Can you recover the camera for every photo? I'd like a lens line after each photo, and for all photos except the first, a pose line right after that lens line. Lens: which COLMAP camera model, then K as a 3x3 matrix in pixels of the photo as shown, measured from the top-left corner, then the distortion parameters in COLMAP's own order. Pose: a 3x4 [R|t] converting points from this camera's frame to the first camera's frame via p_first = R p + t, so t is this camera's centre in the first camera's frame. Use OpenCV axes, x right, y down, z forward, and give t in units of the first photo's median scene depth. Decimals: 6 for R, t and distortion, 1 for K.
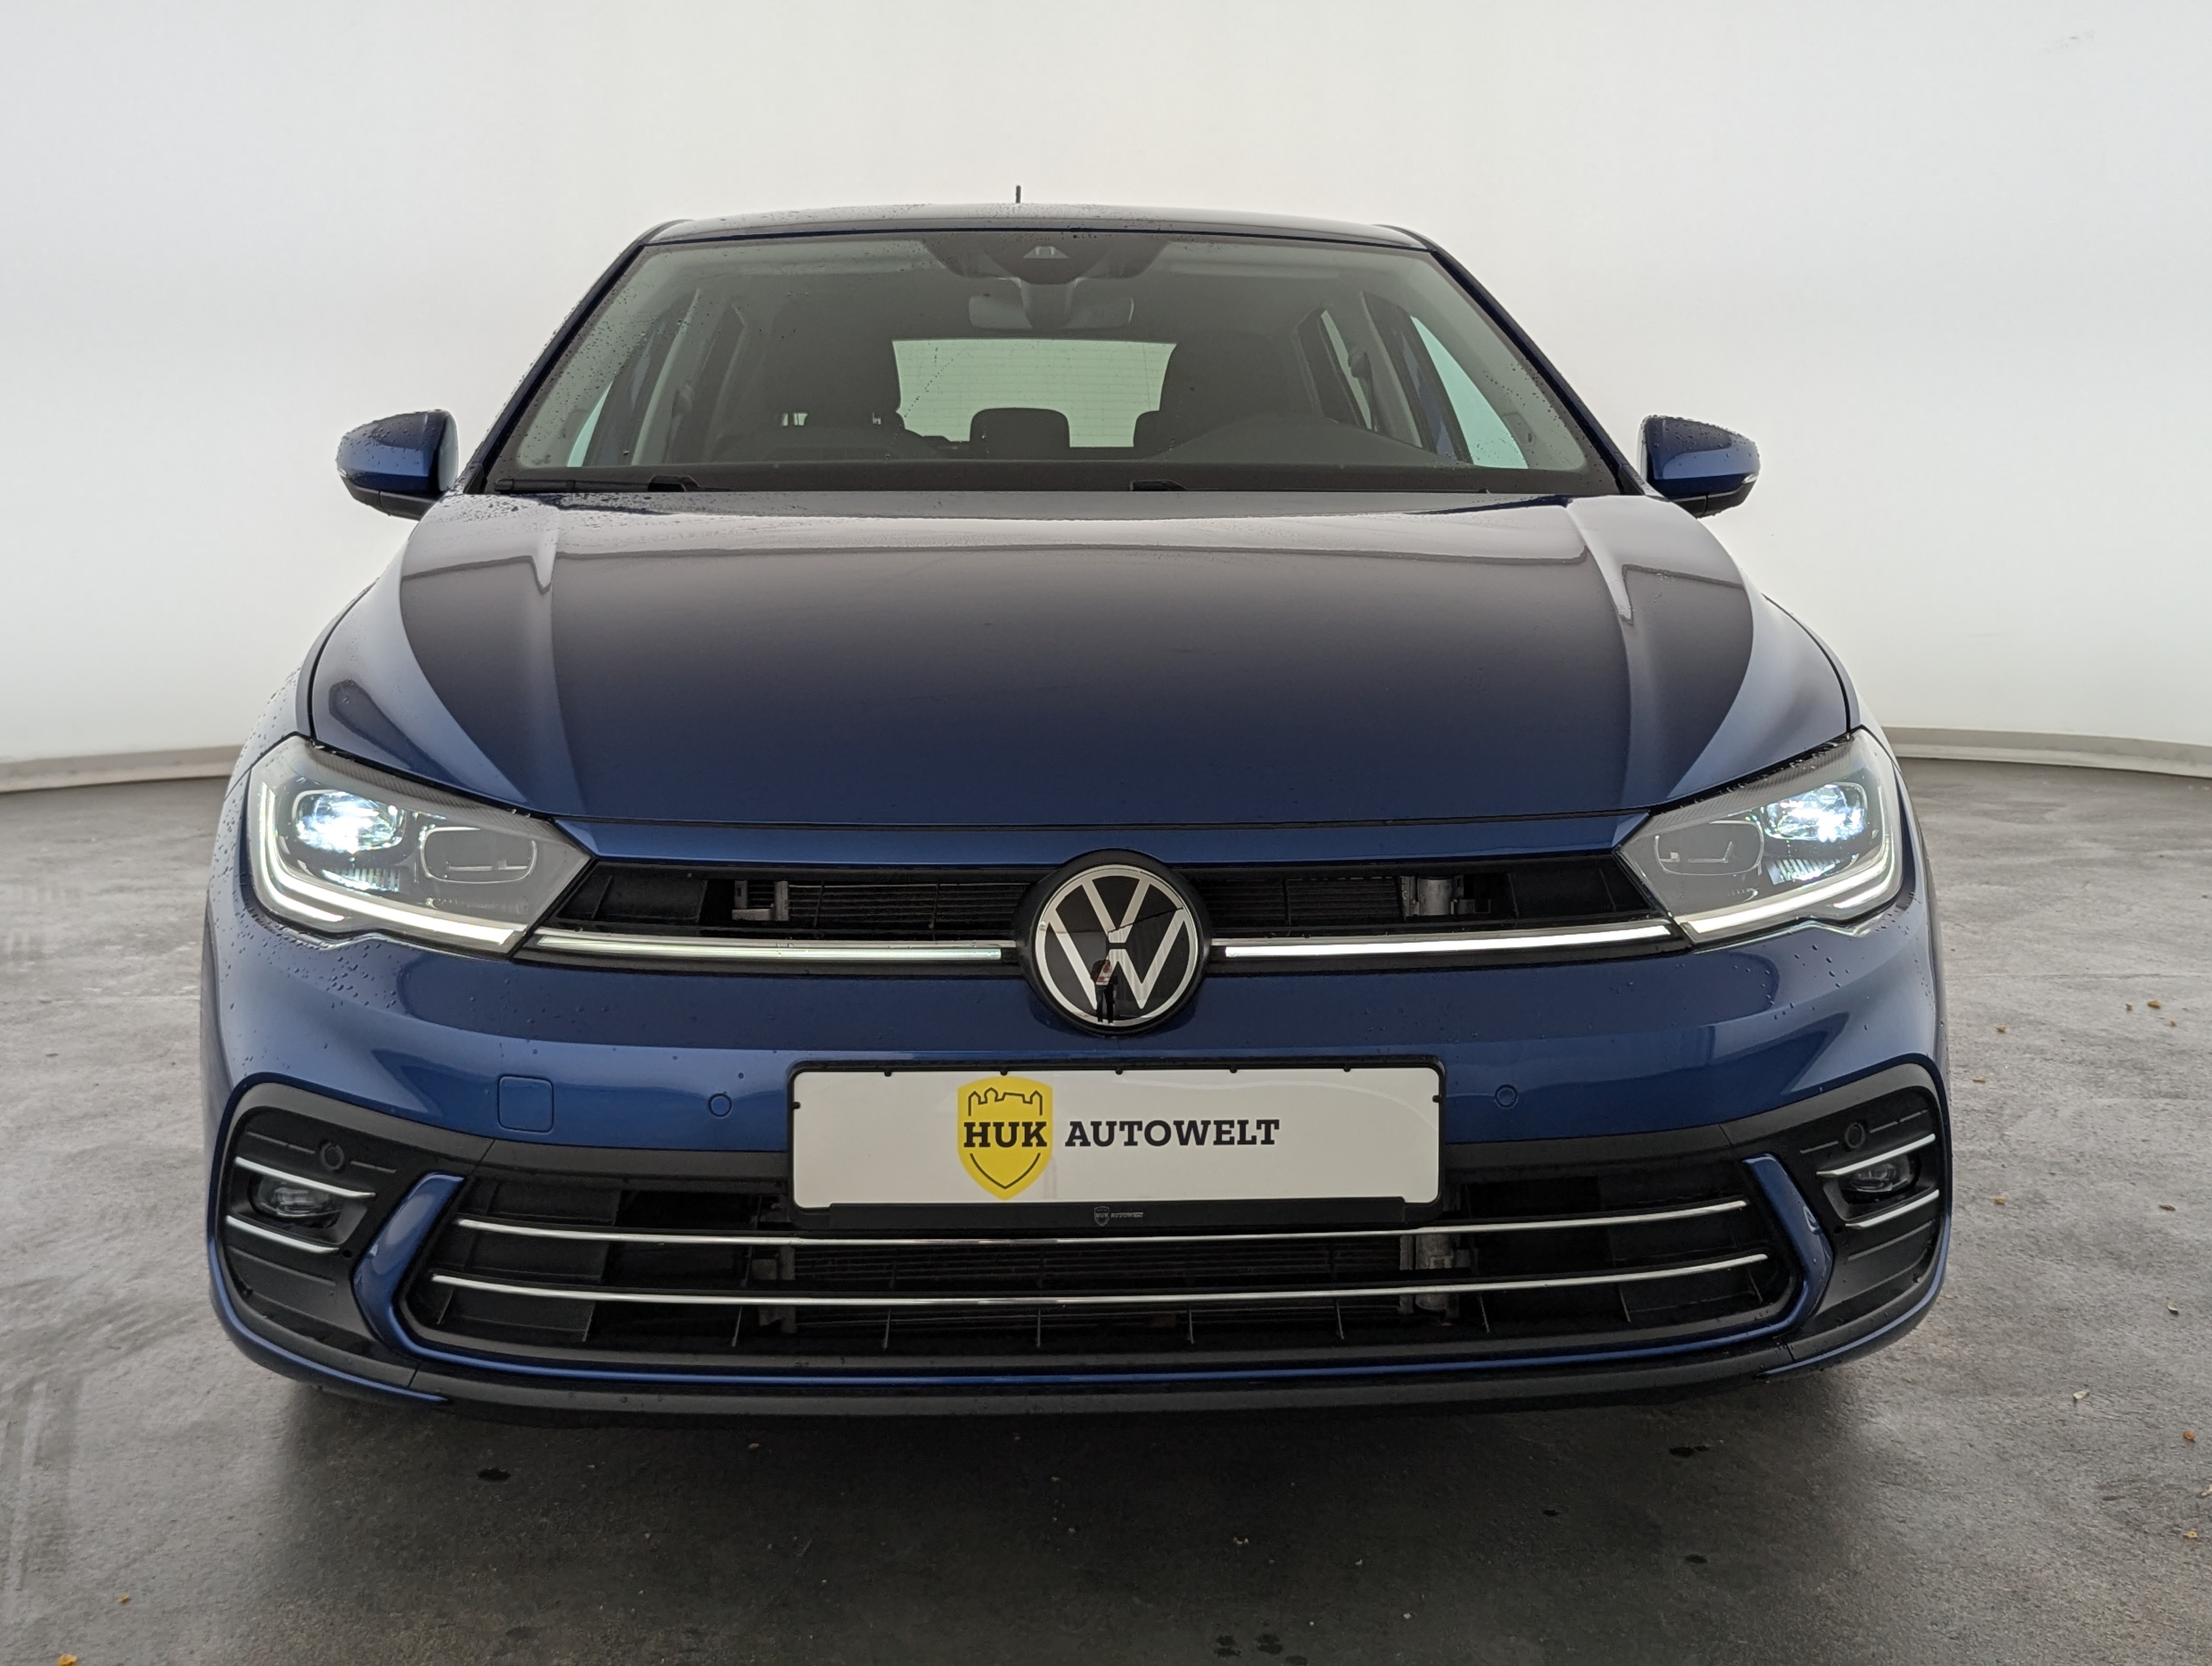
lens RADIAL K [[2562.6, 0, 1116.0], [0, 2562.6, 819.1], [0, 0, 1]] dist [0.047014, 0.000000]
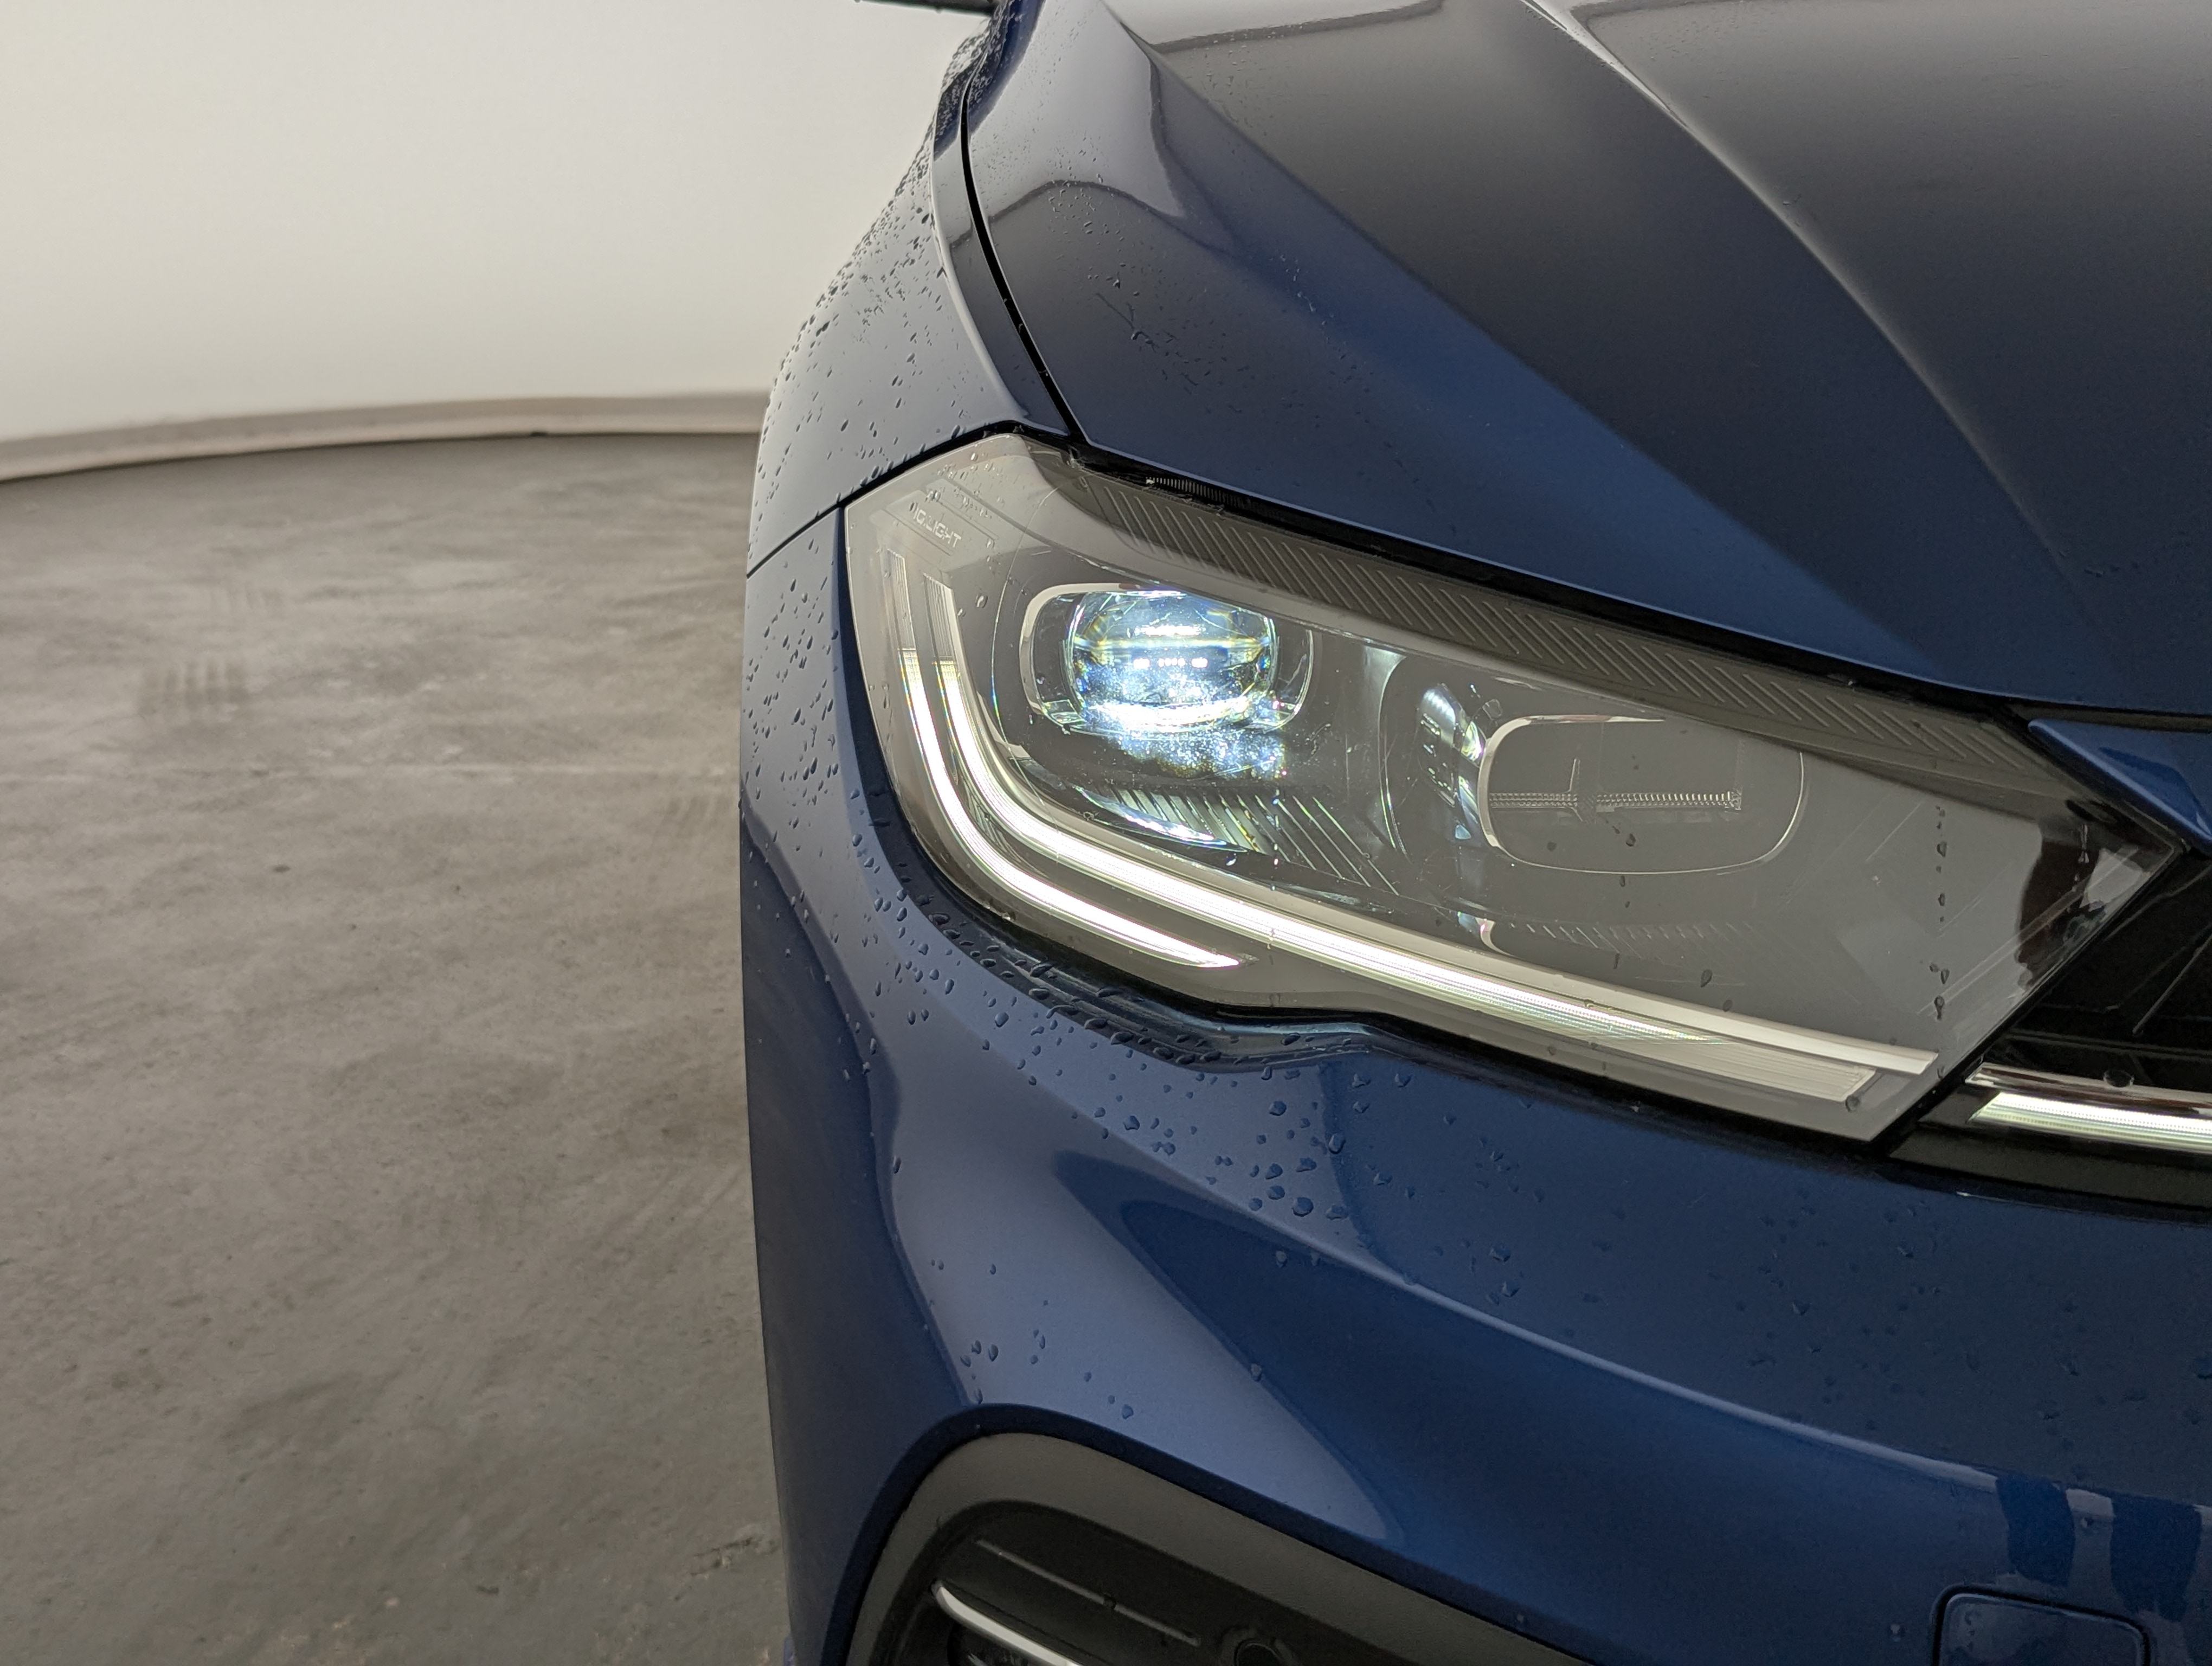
lens RADIAL K [[2562.6, 0, 1111.1], [0, 2562.6, 835.1], [0, 0, 1]] dist [0.047014, 0.000000]
pose [[0.998437, 0.009287, -0.055115, -0.155568], [-0.001420, 0.989994, 0.141104, -0.014925], [0.055874, -0.140805, 0.988459, 0.340565]]
